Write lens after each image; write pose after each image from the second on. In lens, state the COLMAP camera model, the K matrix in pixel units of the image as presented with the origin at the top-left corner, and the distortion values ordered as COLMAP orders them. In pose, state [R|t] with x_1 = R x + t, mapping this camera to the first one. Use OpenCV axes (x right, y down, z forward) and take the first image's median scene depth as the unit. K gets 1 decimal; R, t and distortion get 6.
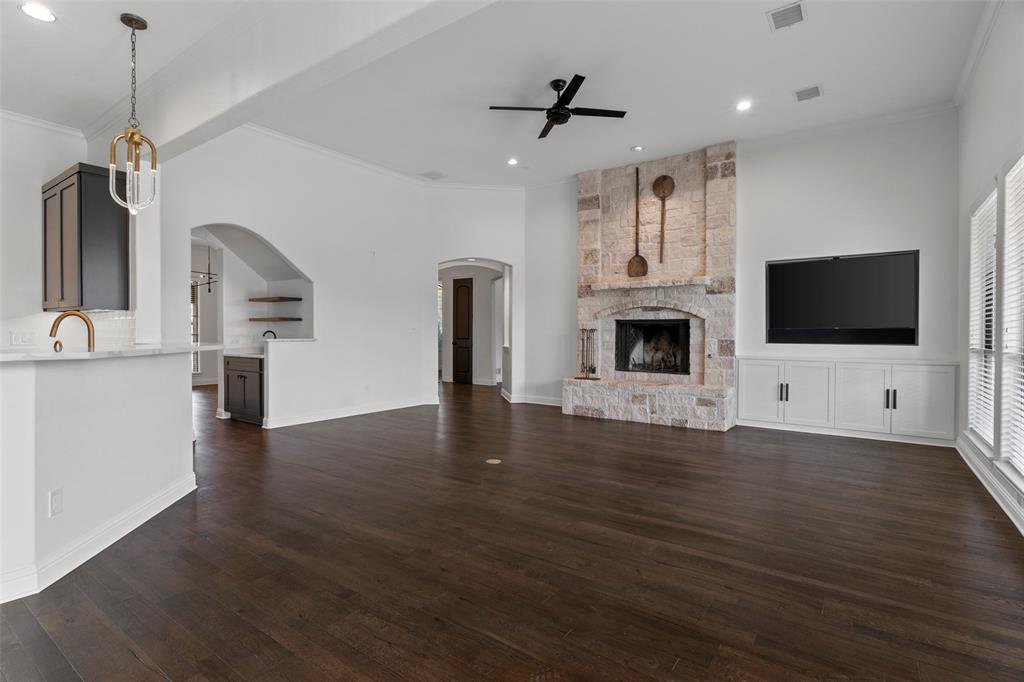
lens RADIAL K [[507.6, 0, 509.1], [0, 507.6, 338.6], [0, 0, 1]] dist [0.001822, 0.001057]
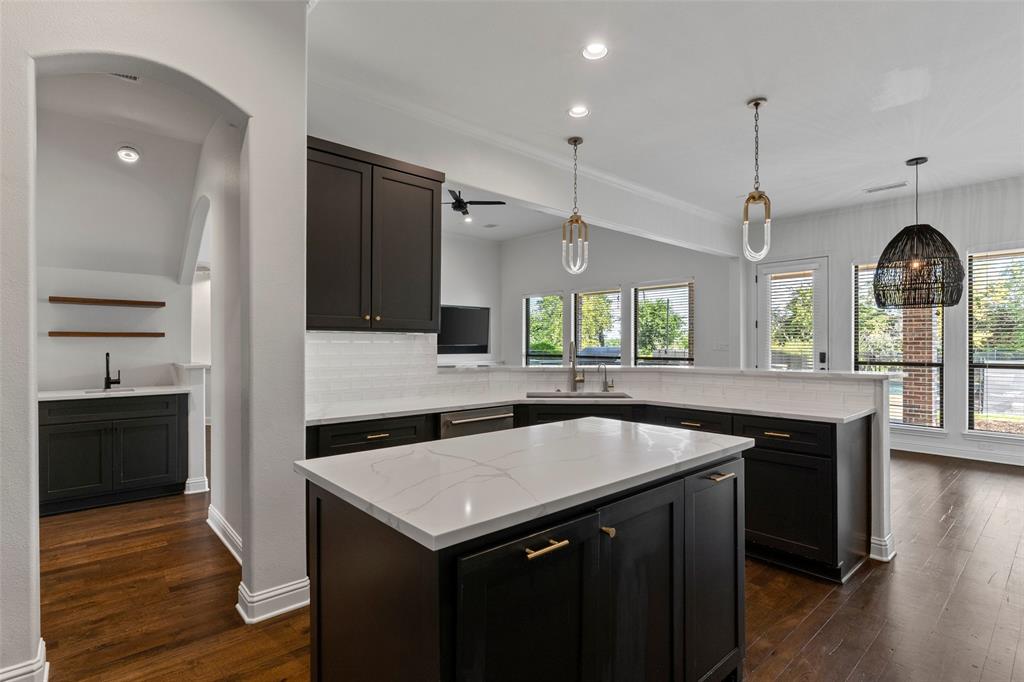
lens RADIAL K [[507.6, 0, 514.1], [0, 507.6, 342.7], [0, 0, 1]] dist [0.001822, 0.001057]
pose [[0.213537, 0.001208, 0.976934, -0.952474], [0.010986, 0.999933, -0.003638, -0.017825], [-0.976873, 0.011510, 0.213509, 0.369056]]
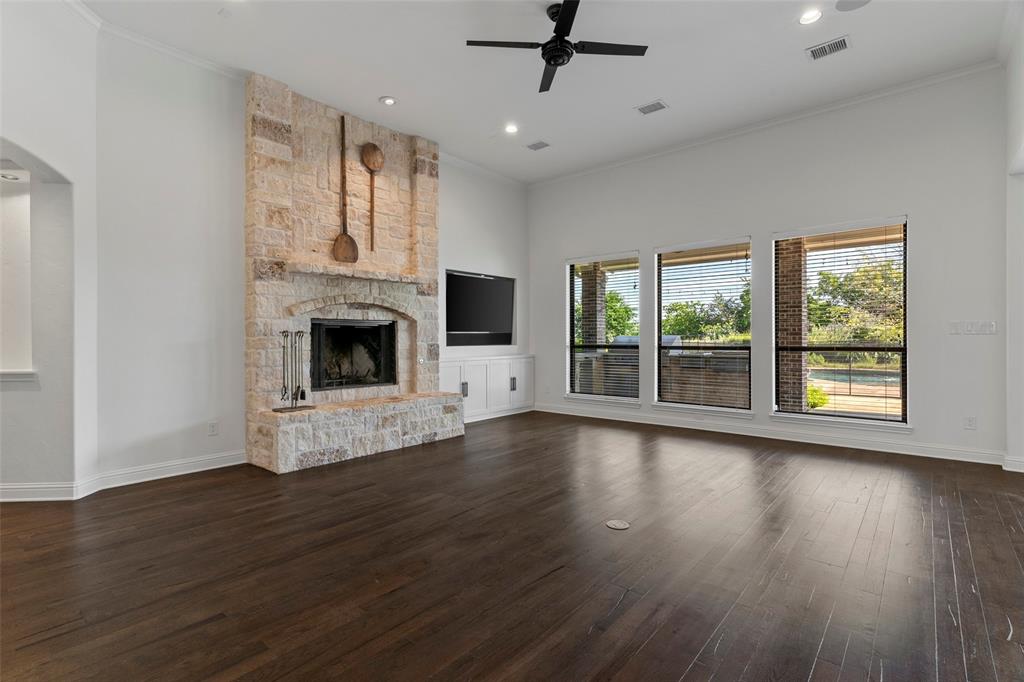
lens RADIAL K [[486.8, 0, 507.7], [0, 486.8, 338.6], [0, 0, 1]] dist [0.003842, -0.001275]
pose [[0.084304, -0.002911, 0.996436, -0.456435], [0.020152, 0.999796, 0.001216, -0.005026], [-0.996236, 0.019977, 0.084346, 0.721786]]
